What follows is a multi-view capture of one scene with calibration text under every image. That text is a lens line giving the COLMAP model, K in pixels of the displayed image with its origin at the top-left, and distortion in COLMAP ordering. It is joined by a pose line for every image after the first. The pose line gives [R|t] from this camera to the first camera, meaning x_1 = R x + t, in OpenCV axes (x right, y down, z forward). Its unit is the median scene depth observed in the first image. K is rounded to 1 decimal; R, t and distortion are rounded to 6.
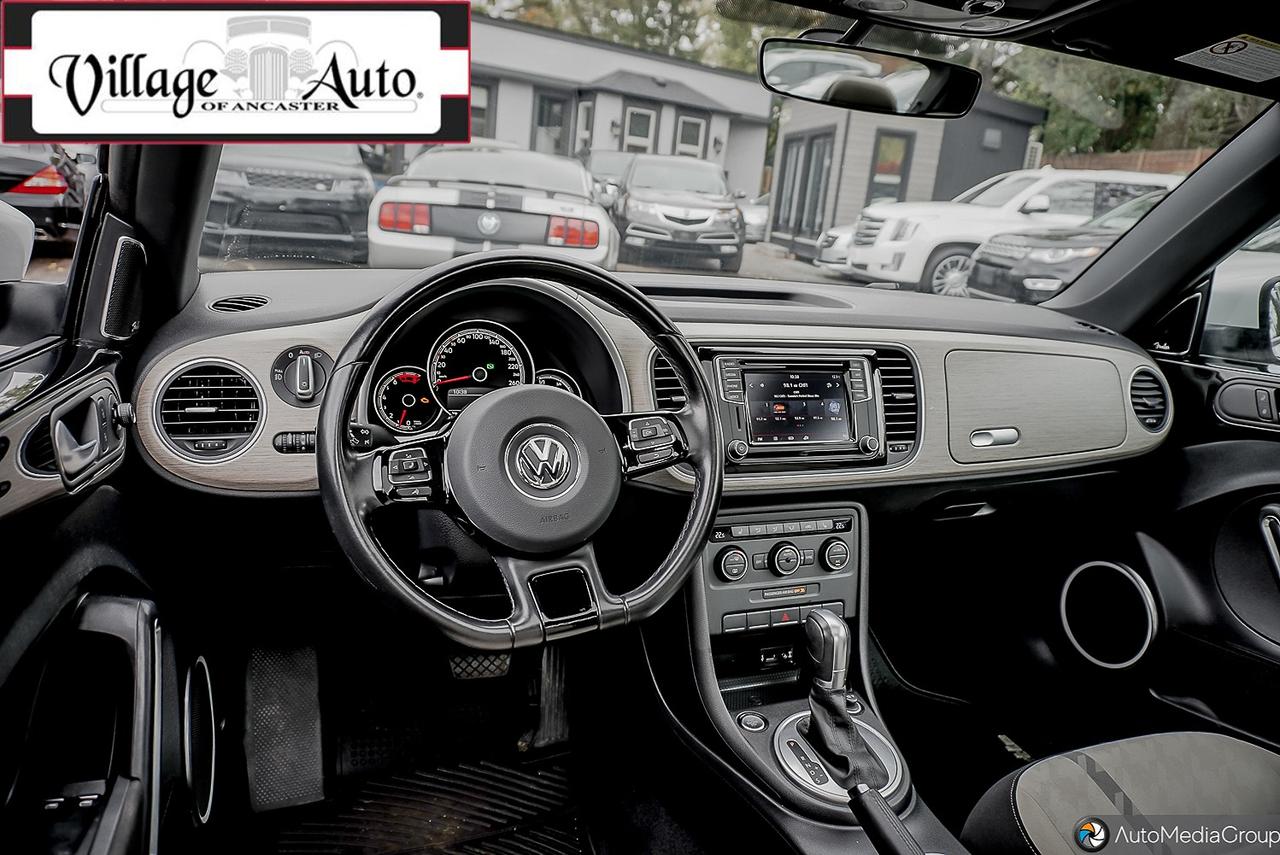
lens RADIAL K [[865.5, 0, 645.5], [0, 865.5, 431.7], [0, 0, 1]] dist [-0.040495, 0.012603]
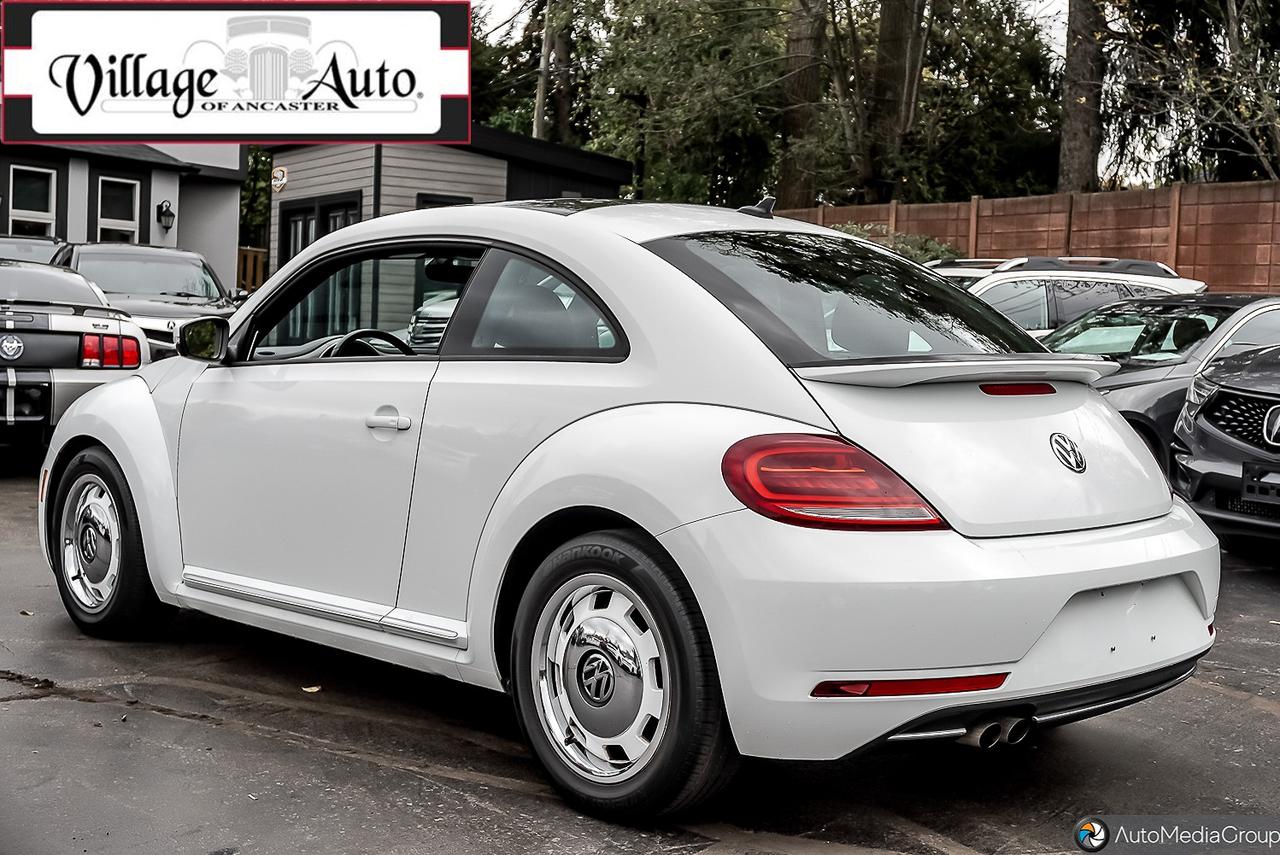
lens RADIAL K [[1526.1, 0, 636.5], [0, 1526.1, 432.8], [0, 0, 1]] dist [0.010683, 0.000000]
pose [[0.921049, -0.077978, 0.381560, -1.072934], [0.141828, 0.979631, -0.142155, 0.779944], [-0.362703, 0.185048, 0.913347, -3.188521]]
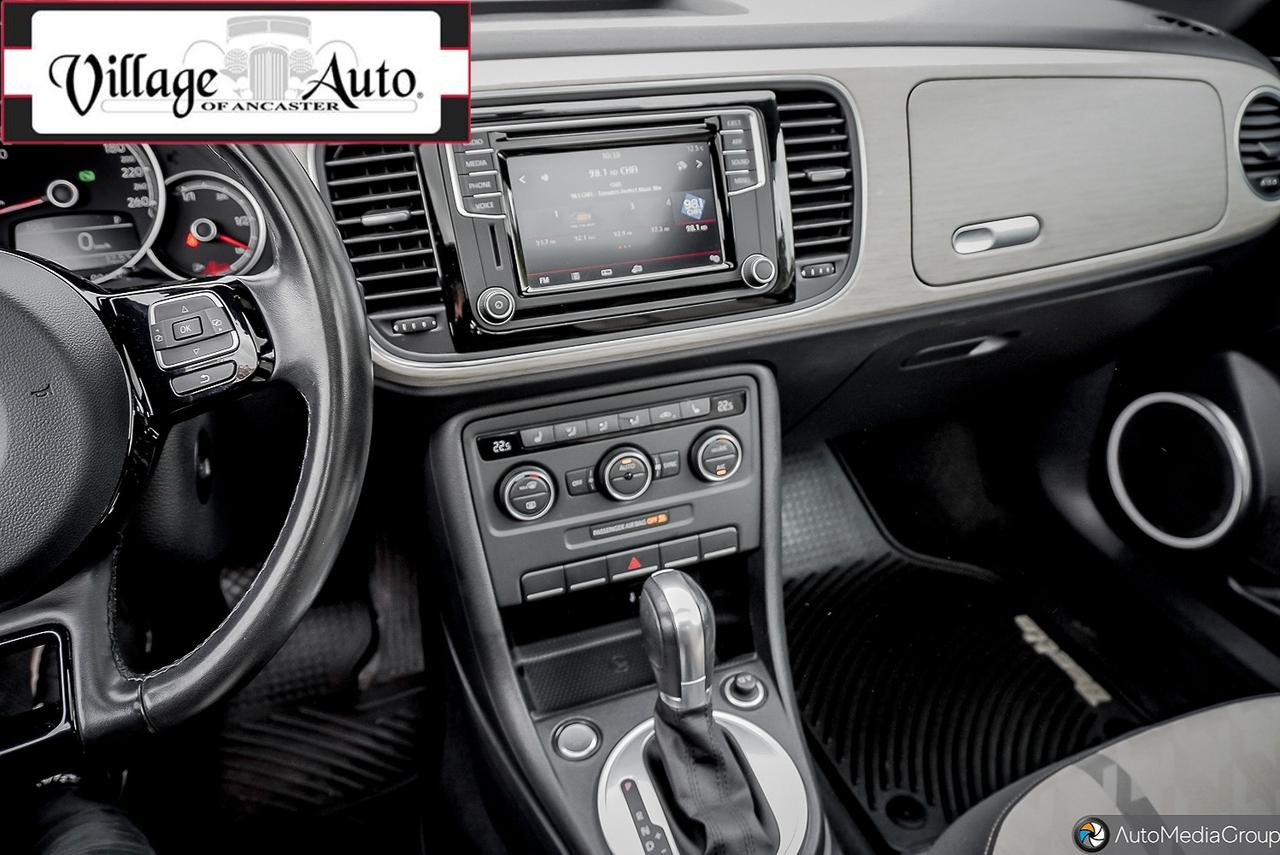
lens RADIAL K [[934.5, 0, 646.7], [0, 934.5, 425.8], [0, 0, 1]] dist [-0.058965, 0.038200]
pose [[0.997481, -0.057896, -0.040976, 0.199424], [0.066271, 0.966625, 0.247478, -0.040777], [0.025281, -0.249570, 0.968027, 0.378236]]
